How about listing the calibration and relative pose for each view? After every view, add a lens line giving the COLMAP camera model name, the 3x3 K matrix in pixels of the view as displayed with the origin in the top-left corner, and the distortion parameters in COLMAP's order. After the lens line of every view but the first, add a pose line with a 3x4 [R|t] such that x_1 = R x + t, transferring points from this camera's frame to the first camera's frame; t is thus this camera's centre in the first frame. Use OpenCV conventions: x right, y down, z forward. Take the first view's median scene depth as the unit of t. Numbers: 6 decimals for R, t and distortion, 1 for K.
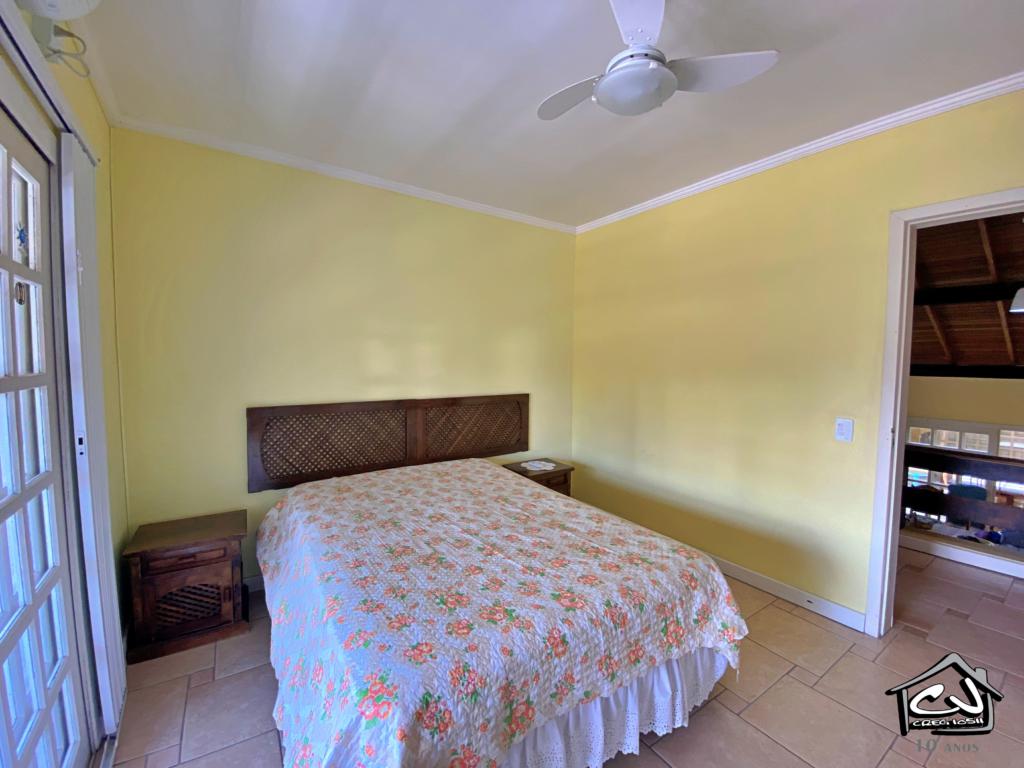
lens RADIAL K [[420.7, 0, 508.6], [0, 420.7, 382.6], [0, 0, 1]] dist [0.024173, -0.025743]
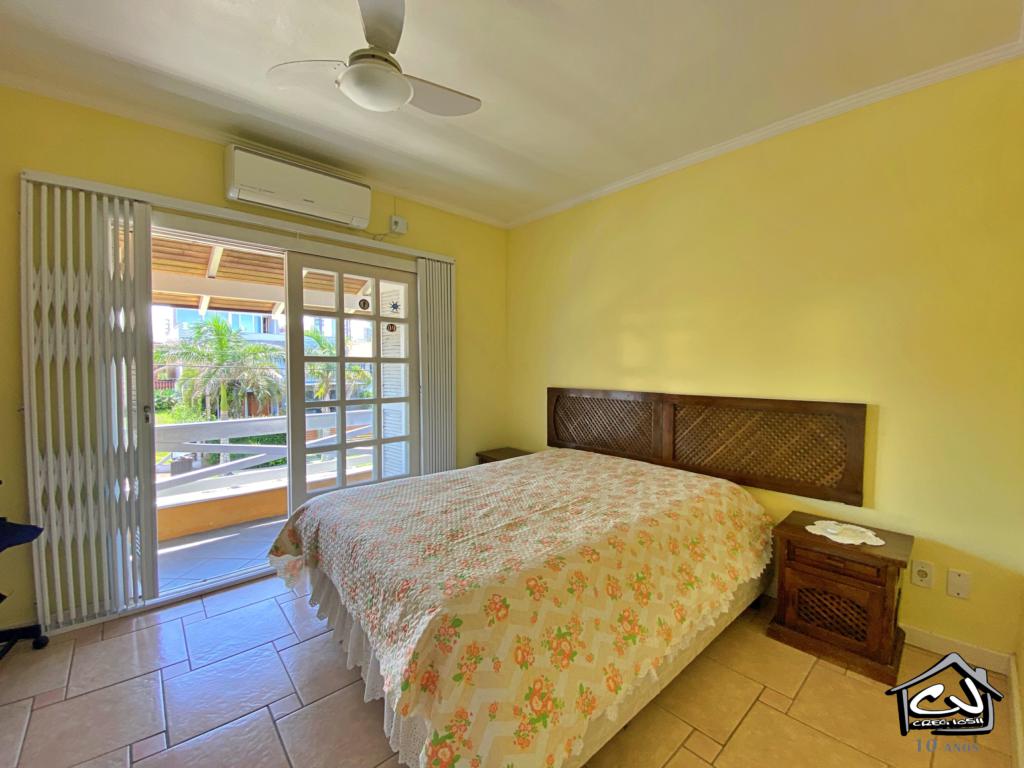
lens RADIAL K [[420.7, 0, 508.6], [0, 420.7, 382.6], [0, 0, 1]] dist [0.024173, -0.025743]
pose [[0.119028, 0.032104, -0.992372, 0.837030], [-0.055354, 0.998137, 0.025651, 0.014491], [0.991347, 0.051879, 0.120583, 0.709899]]
